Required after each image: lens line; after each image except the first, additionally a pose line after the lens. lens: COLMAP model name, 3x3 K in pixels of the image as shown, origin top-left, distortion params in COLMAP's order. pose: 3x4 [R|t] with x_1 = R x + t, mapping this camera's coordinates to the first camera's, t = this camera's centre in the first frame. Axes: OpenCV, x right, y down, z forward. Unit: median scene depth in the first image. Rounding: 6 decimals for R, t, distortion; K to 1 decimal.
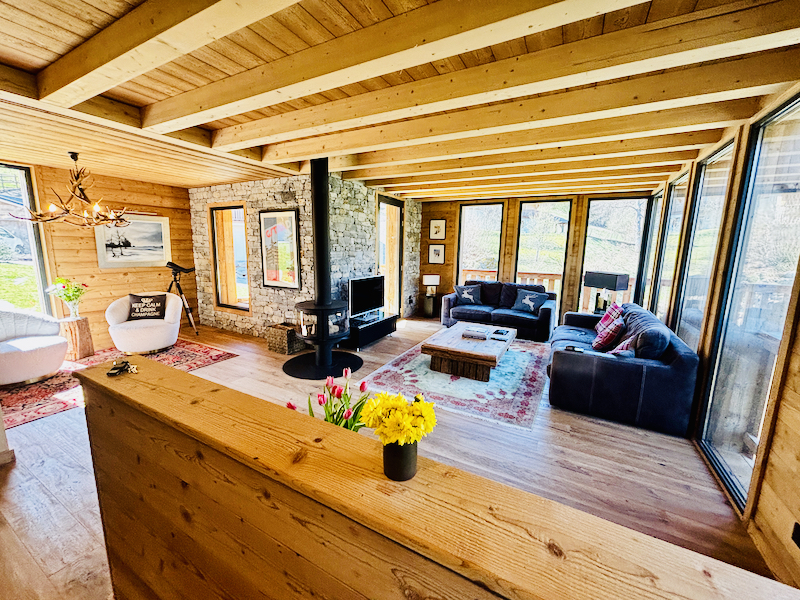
lens RADIAL K [[318.0, 0, 400.0], [0, 318.0, 300.0], [0, 0, 1]] dist [-0.006839, 0.000226]
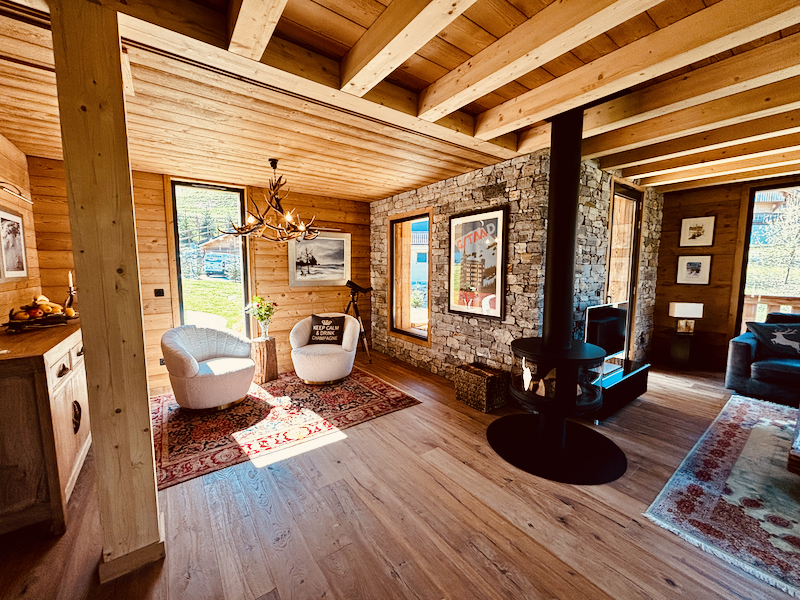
lens RADIAL K [[318.0, 0, 400.0], [0, 318.0, 300.0], [0, 0, 1]] dist [-0.006839, 0.000226]
pose [[0.904009, 0.026246, -0.426708, -0.209130], [-0.054075, 0.997117, -0.053231, -0.024263], [0.424081, 0.071196, 0.902822, 0.245920]]
